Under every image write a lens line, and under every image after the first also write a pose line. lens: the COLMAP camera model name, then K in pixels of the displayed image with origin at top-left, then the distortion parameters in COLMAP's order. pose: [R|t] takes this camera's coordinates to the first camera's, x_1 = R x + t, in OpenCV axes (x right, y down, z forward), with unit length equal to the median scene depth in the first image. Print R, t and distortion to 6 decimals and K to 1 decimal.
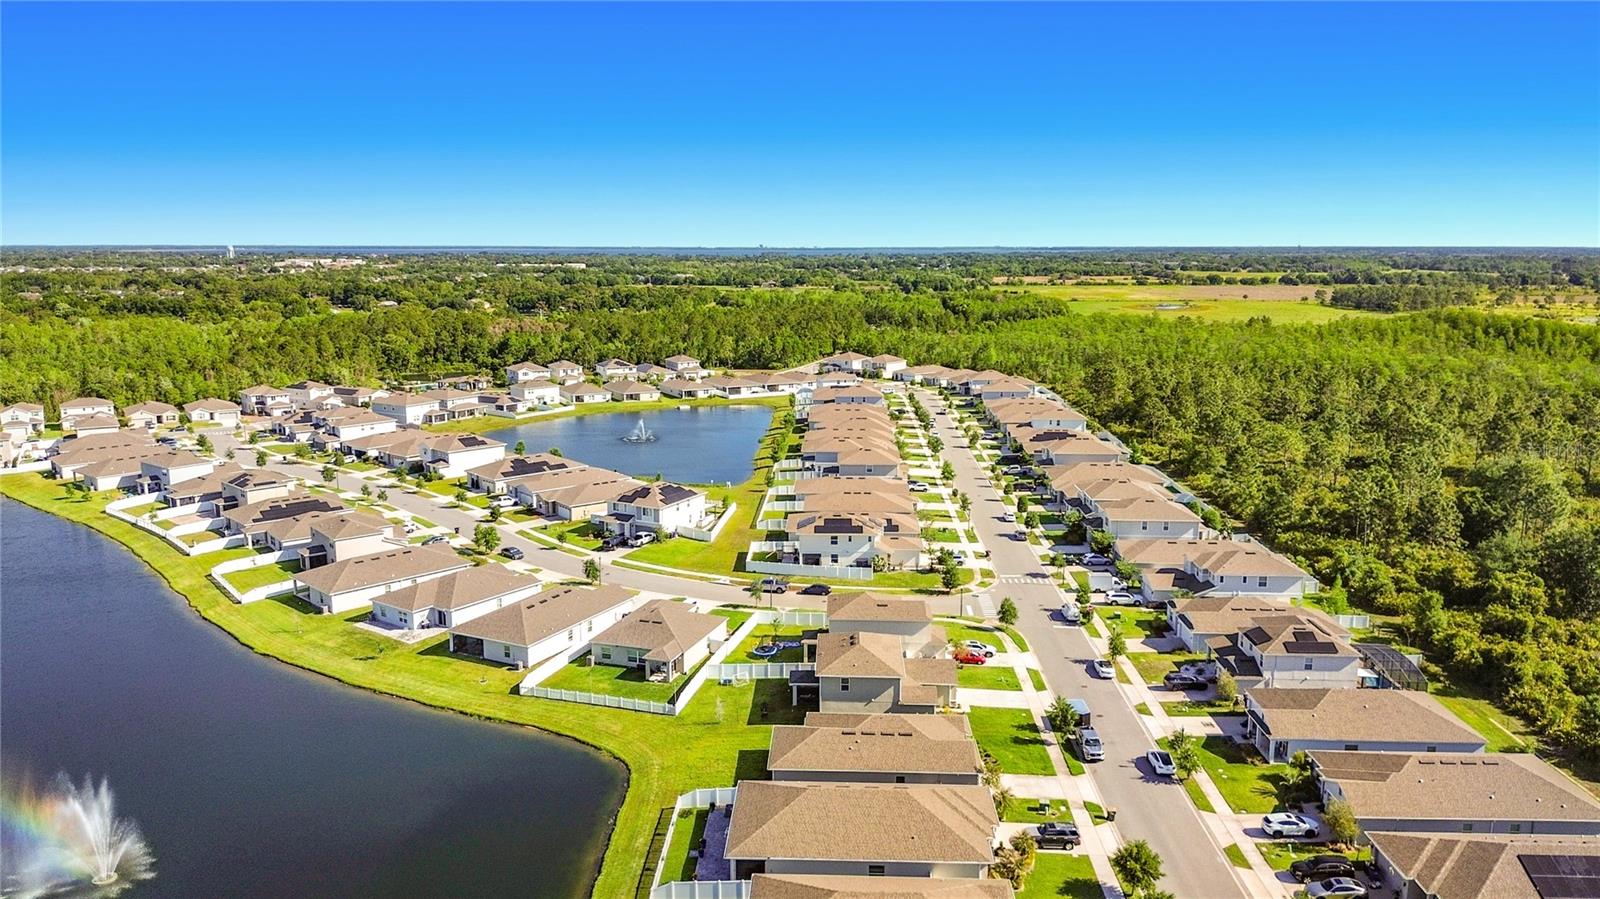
lens RADIAL K [[1154.7, 0, 797.8], [0, 1154.7, 445.9], [0, 0, 1]] dist [0.081021, -0.117672]
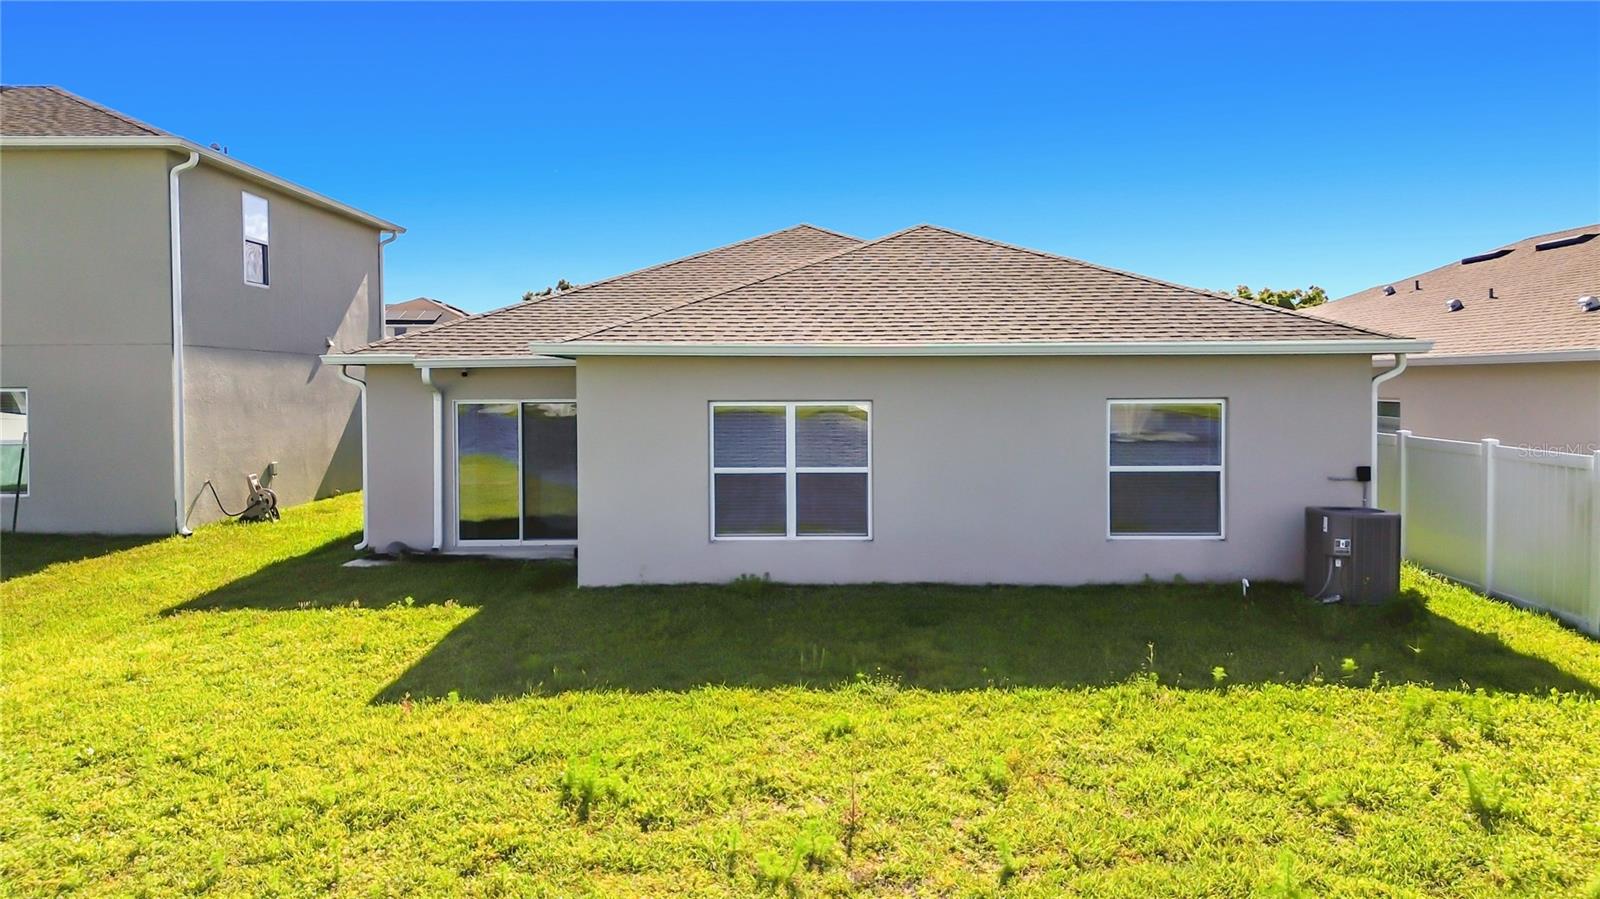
lens RADIAL K [[1143.7, 0, 805.8], [0, 1143.7, 400.3], [0, 0, 1]] dist [0.057518, -0.126677]
pose [[-0.055637, -0.015828, 0.998326, -0.087786], [0.178144, 0.983673, 0.025524, 0.170178], [-0.982430, 0.179266, -0.051909, 0.673632]]
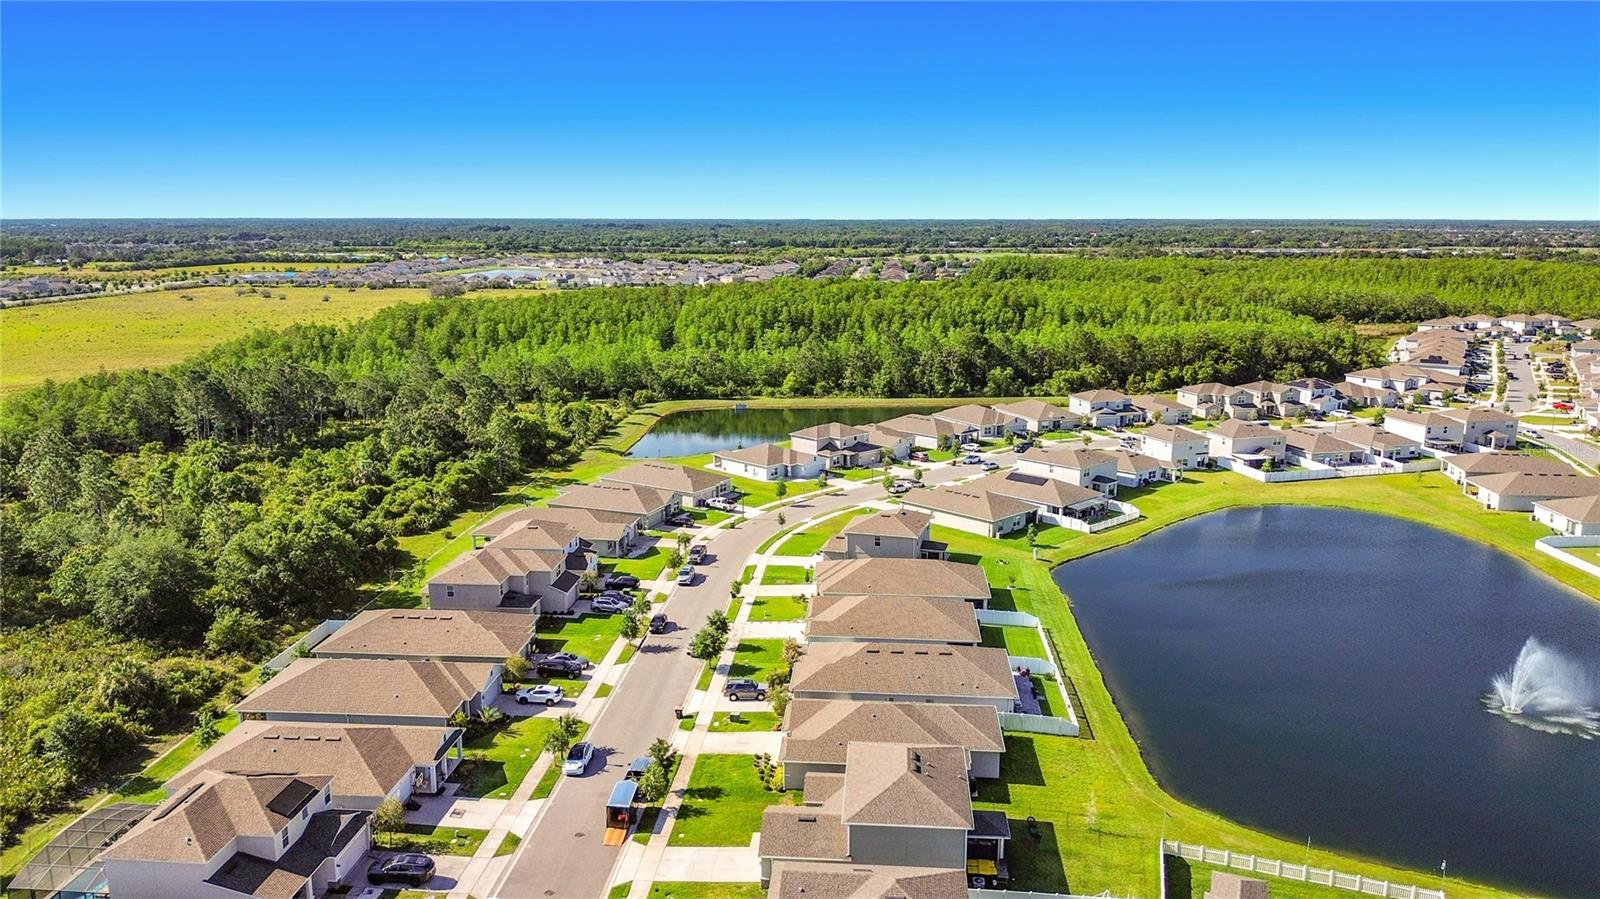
lens RADIAL K [[1158.7, 0, 796.5], [0, 1158.7, 446.6], [0, 0, 1]] dist [0.067121, -0.131745]
pose [[-0.999106, -0.010254, 0.041012, 0.069736], [0.005304, 0.932069, 0.362242, -0.199181], [-0.041941, 0.362135, -0.931181, 1.193516]]
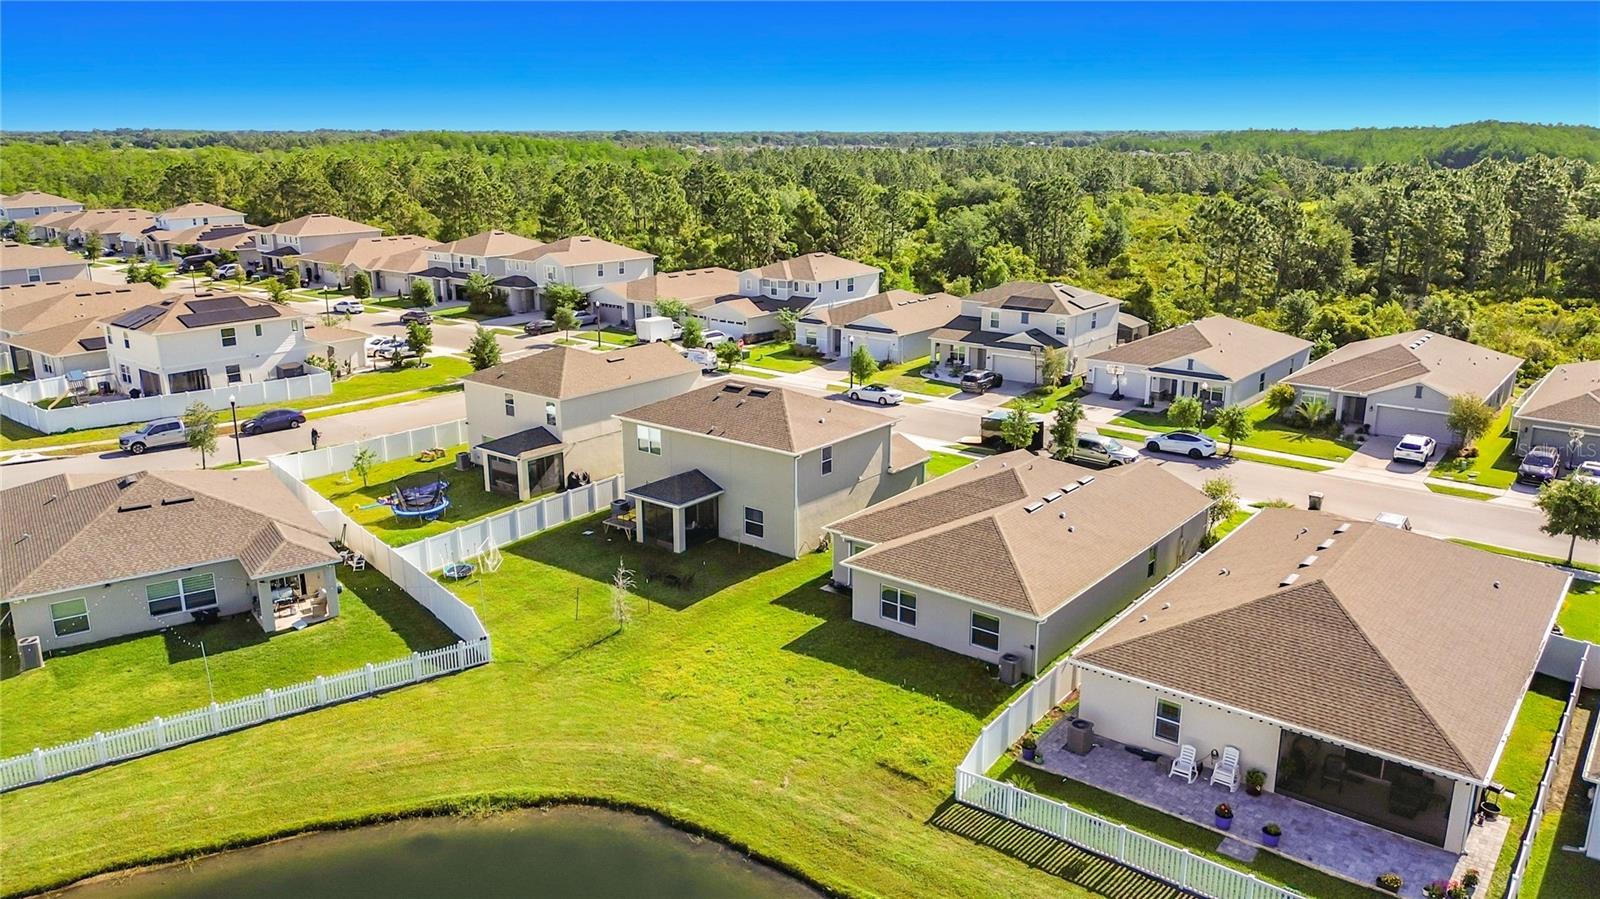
lens RADIAL K [[1154.7, 0, 797.8], [0, 1154.7, 445.9], [0, 0, 1]] dist [0.081021, -0.117672]
pose [[0.591253, -0.212984, 0.777854, -0.246699], [0.141738, 0.976928, 0.159756, 0.086562], [-0.793933, 0.015796, 0.607800, 0.512924]]
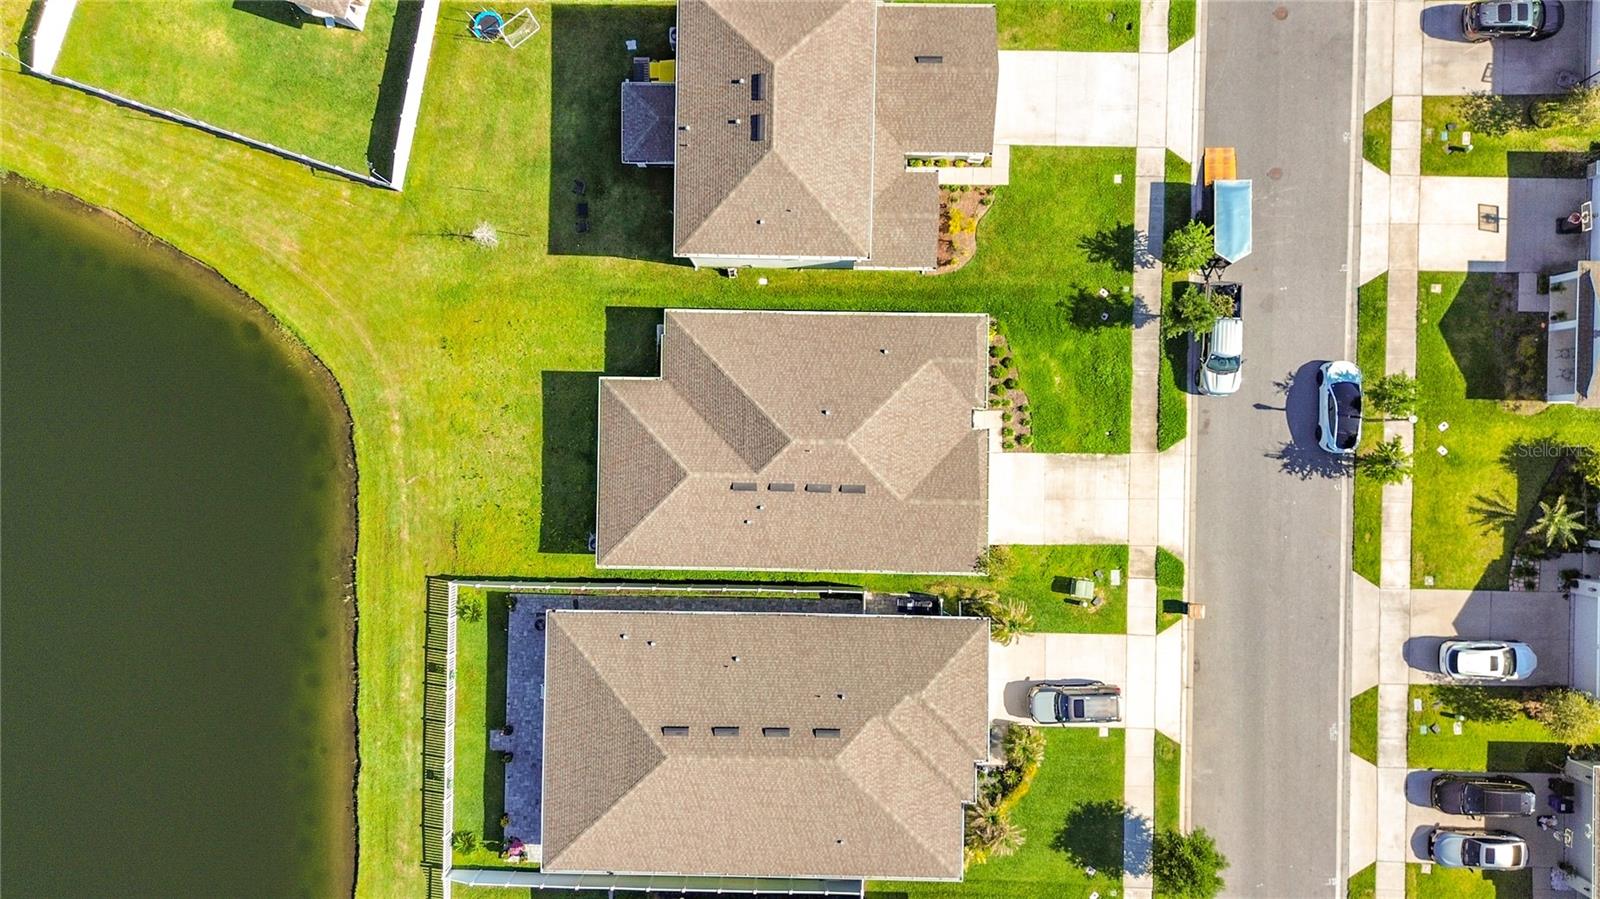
lens RADIAL K [[1165.5, 0, 800.0], [0, 1165.5, 449.5], [0, 0, 1]] dist [0.071991, -0.079749]
pose [[0.999714, -0.020314, -0.012626, 0.049616], [0.015915, 0.170908, 0.985158, -0.173246], [-0.017854, -0.985078, 0.171182, 0.604613]]
